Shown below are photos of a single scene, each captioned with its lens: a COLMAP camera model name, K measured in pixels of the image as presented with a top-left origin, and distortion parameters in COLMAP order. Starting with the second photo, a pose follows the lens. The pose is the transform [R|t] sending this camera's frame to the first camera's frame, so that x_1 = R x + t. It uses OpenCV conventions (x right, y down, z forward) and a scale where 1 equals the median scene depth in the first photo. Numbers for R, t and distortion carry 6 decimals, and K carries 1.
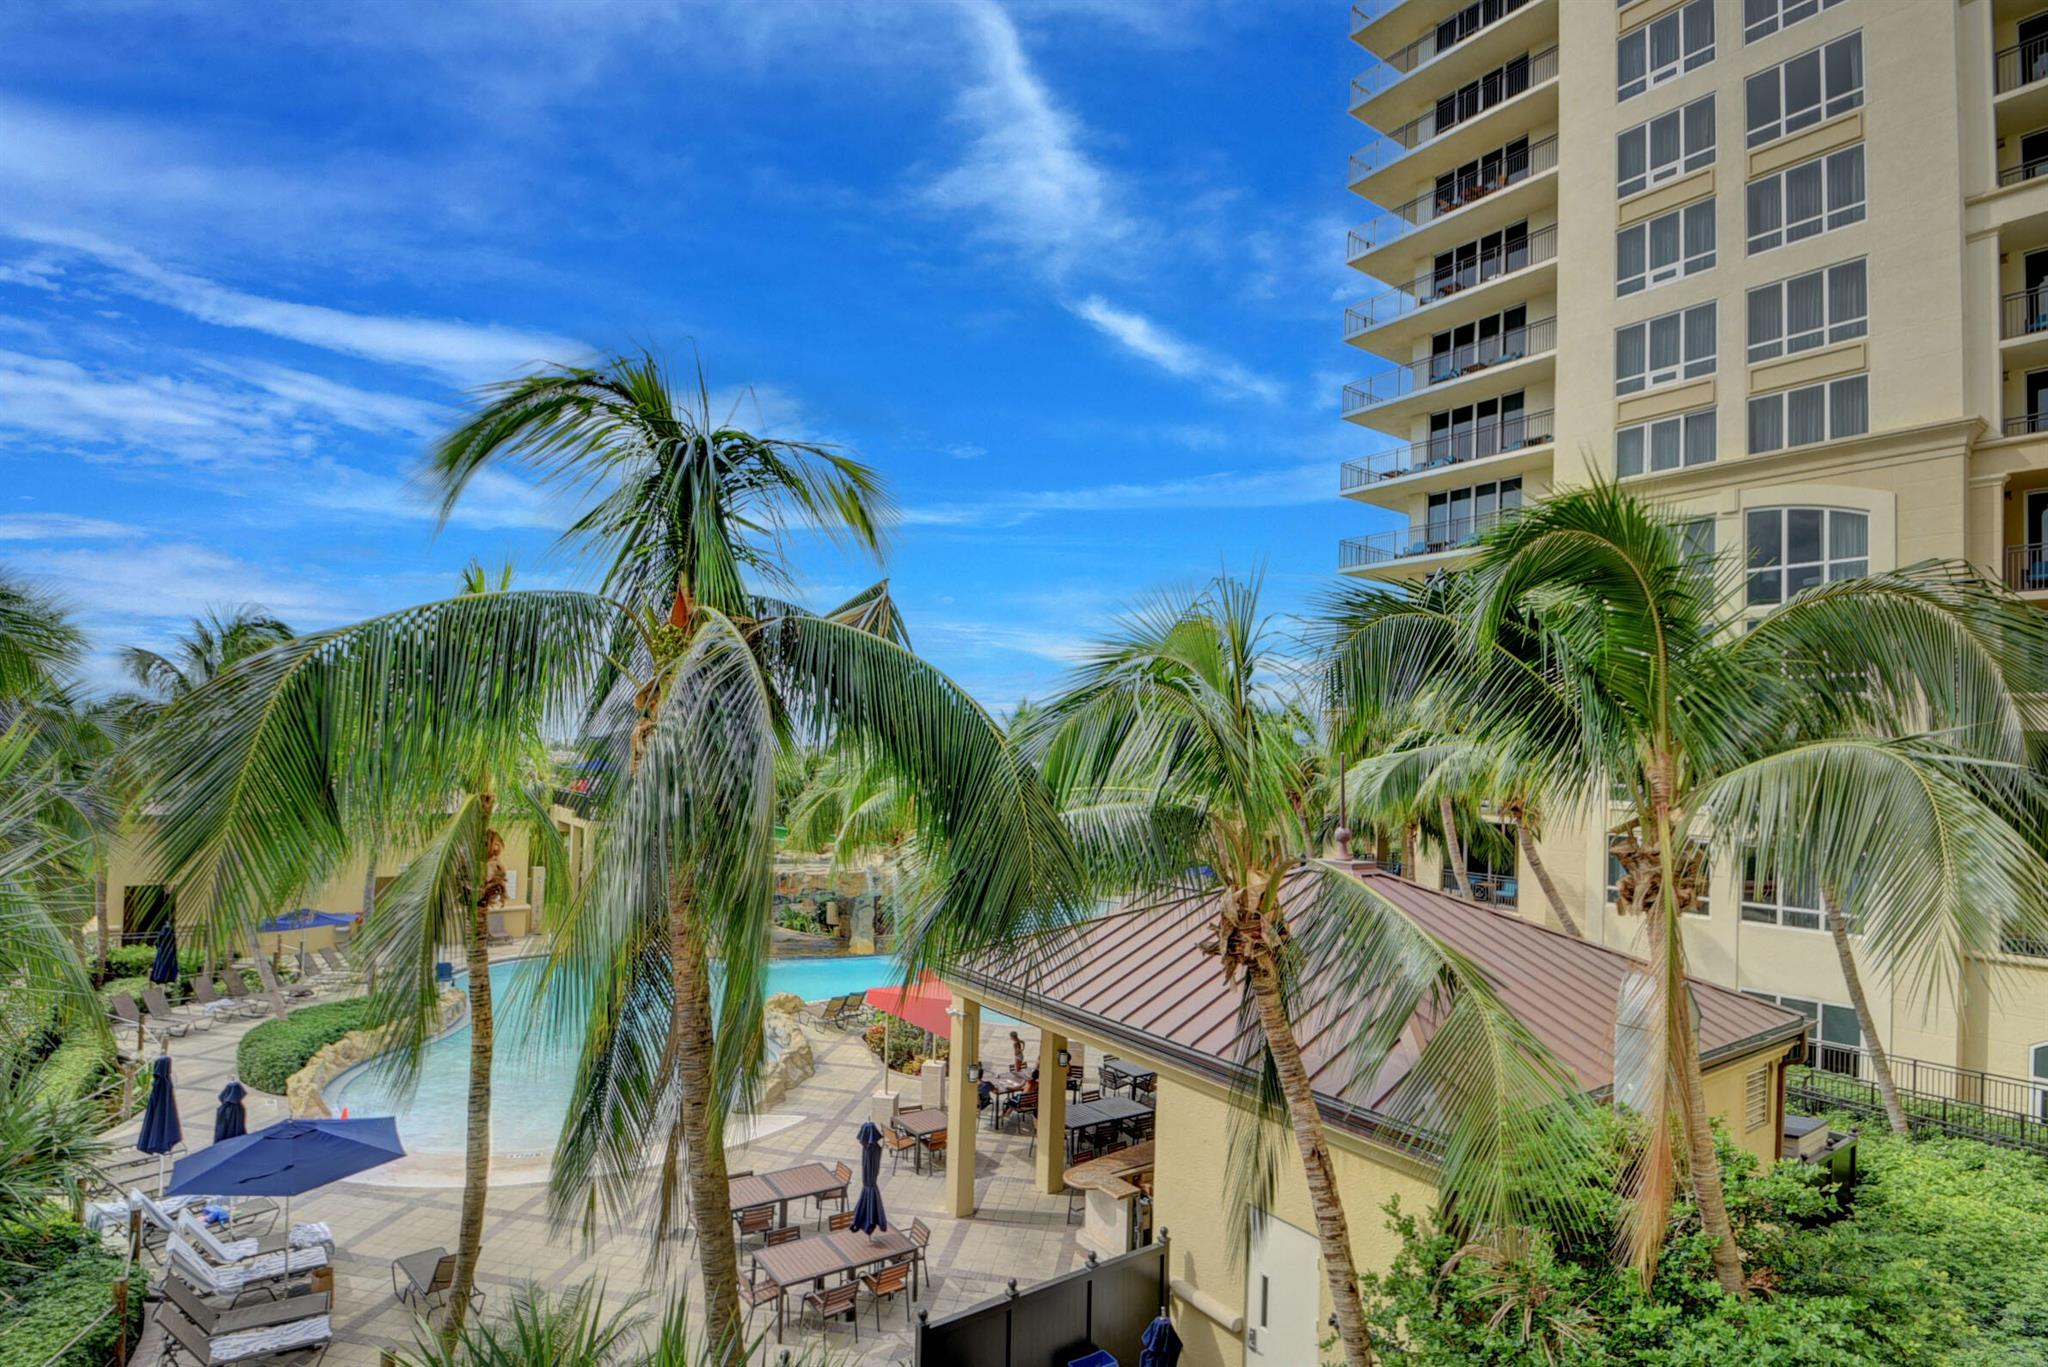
lens RADIAL K [[1033.4, 0, 1021.7], [0, 1033.4, 704.0], [0, 0, 1]] dist [-0.009334, -0.005425]
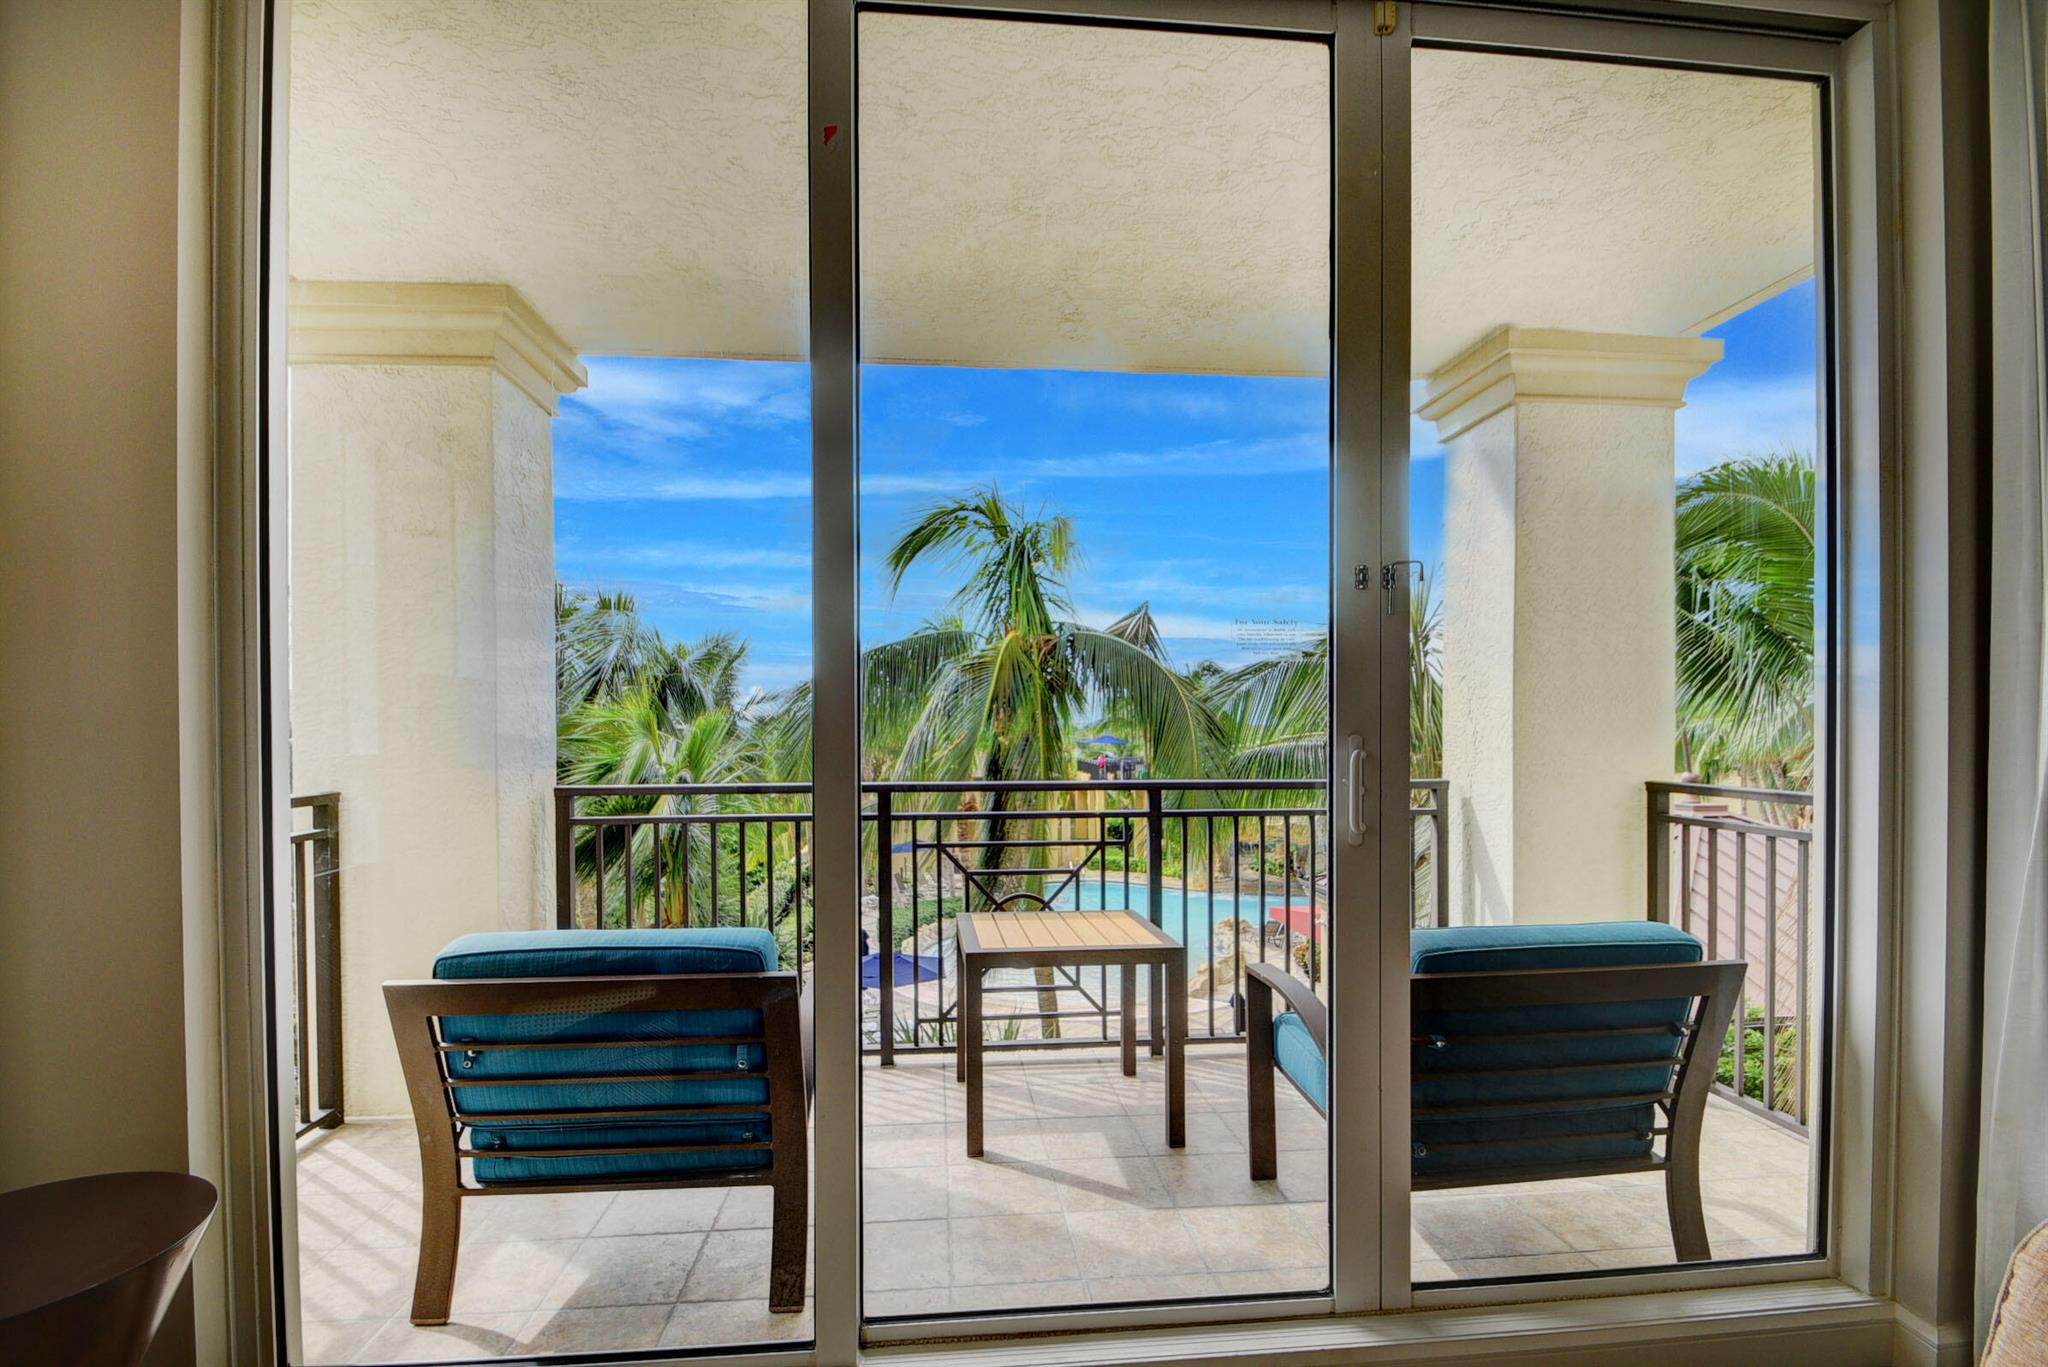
lens RADIAL K [[912.5, 0, 1024.0], [0, 912.5, 730.0], [0, 0, 1]] dist [0.012170, -0.009778]
pose [[0.871801, -0.033588, -0.488707, 0.206108], [0.056643, 0.997867, 0.032463, 0.009371], [0.486574, -0.055983, 0.871844, -0.161385]]
